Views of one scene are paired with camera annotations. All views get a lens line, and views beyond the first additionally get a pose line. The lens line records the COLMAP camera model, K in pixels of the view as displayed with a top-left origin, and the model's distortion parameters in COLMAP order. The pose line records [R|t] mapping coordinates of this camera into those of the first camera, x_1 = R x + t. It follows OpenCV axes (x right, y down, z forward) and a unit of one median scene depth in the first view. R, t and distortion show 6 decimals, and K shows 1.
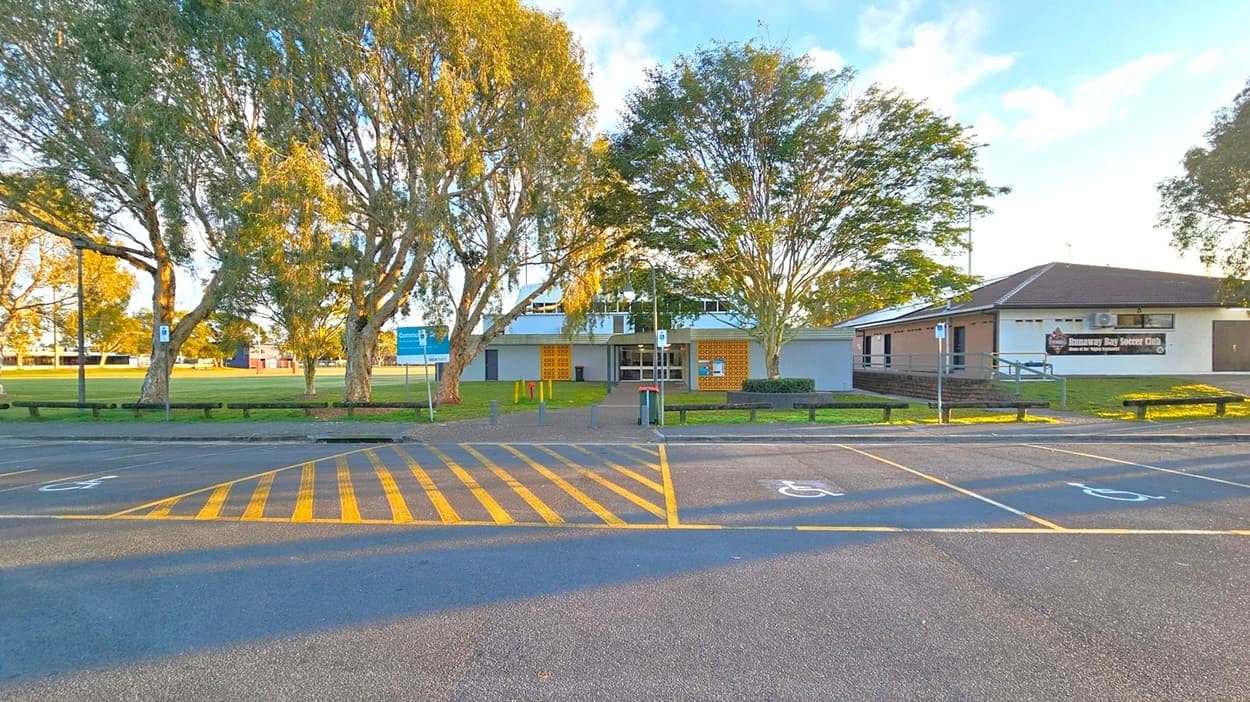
lens RADIAL K [[513.1, 0, 627.2], [0, 513.1, 366.8], [0, 0, 1]] dist [-0.001201, 0.000056]
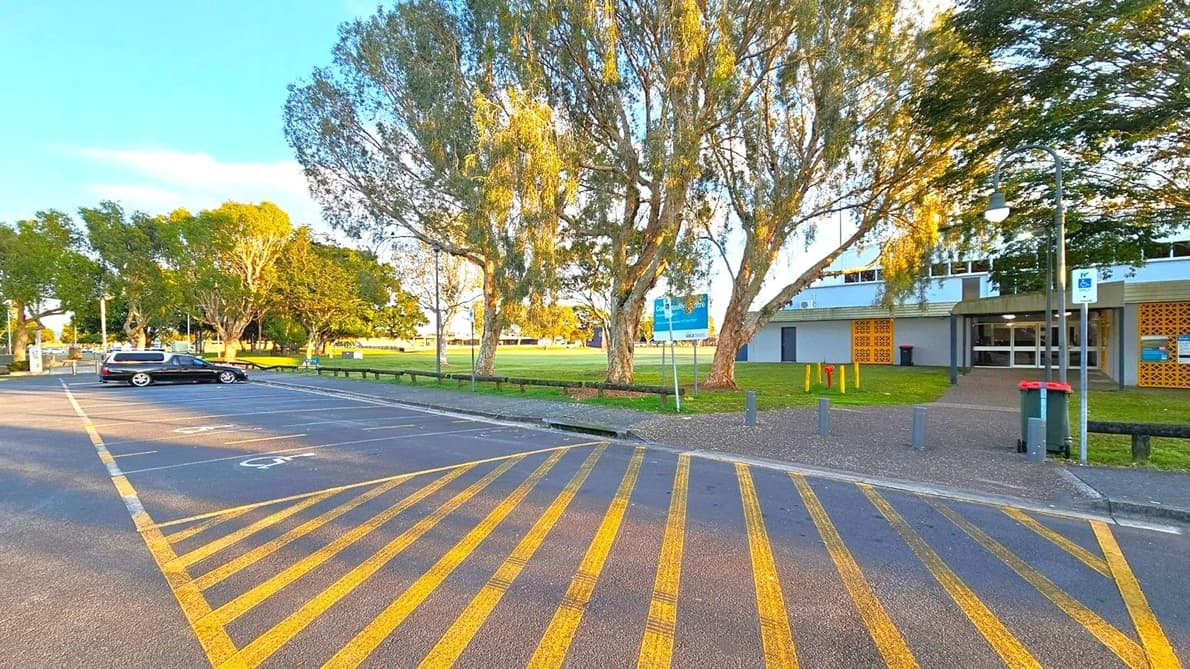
lens RADIAL K [[488.4, 0, 597.1], [0, 488.4, 349.5], [0, 0, 1]] dist [-0.001201, 0.000056]
pose [[0.784671, 0.006360, -0.619879, -0.004549], [-0.004177, 0.999979, 0.004972, 0.003249], [0.619898, -0.001312, 0.784681, 0.187462]]
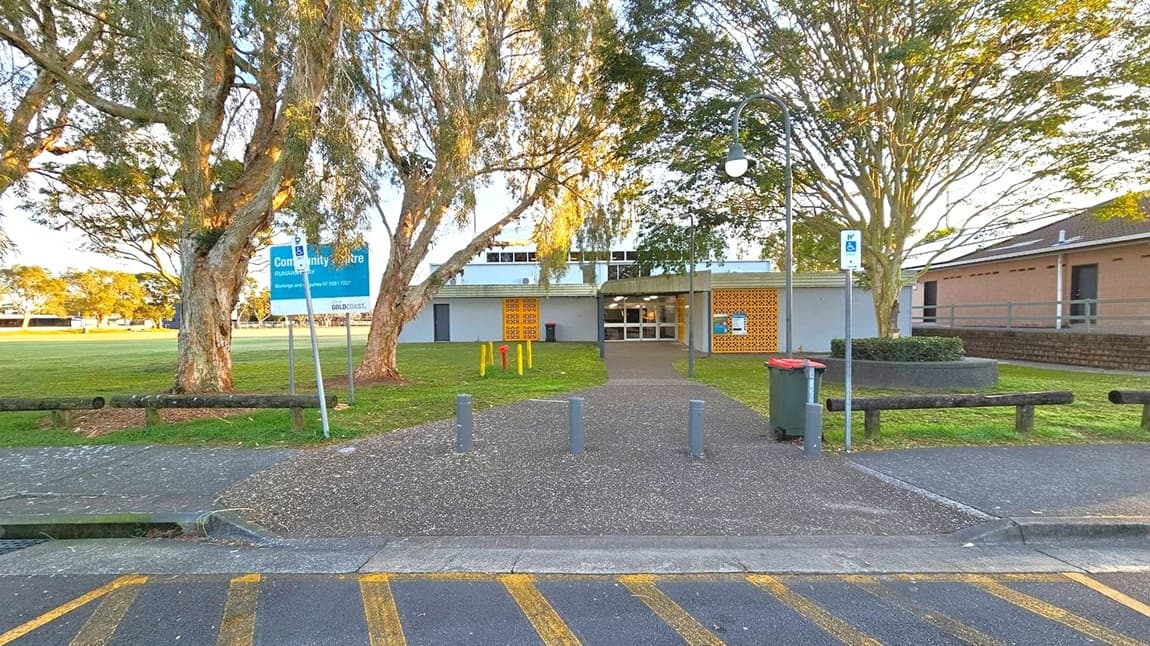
lens RADIAL K [[470.5, 0, 574.5], [0, 470.5, 337.9], [0, 0, 1]] dist [-0.001105, 0.000587]
pose [[0.999679, -0.007411, 0.024243, -0.097103], [0.006806, 0.999666, 0.024946, 0.004686], [-0.024420, -0.024773, 0.999395, 0.333249]]
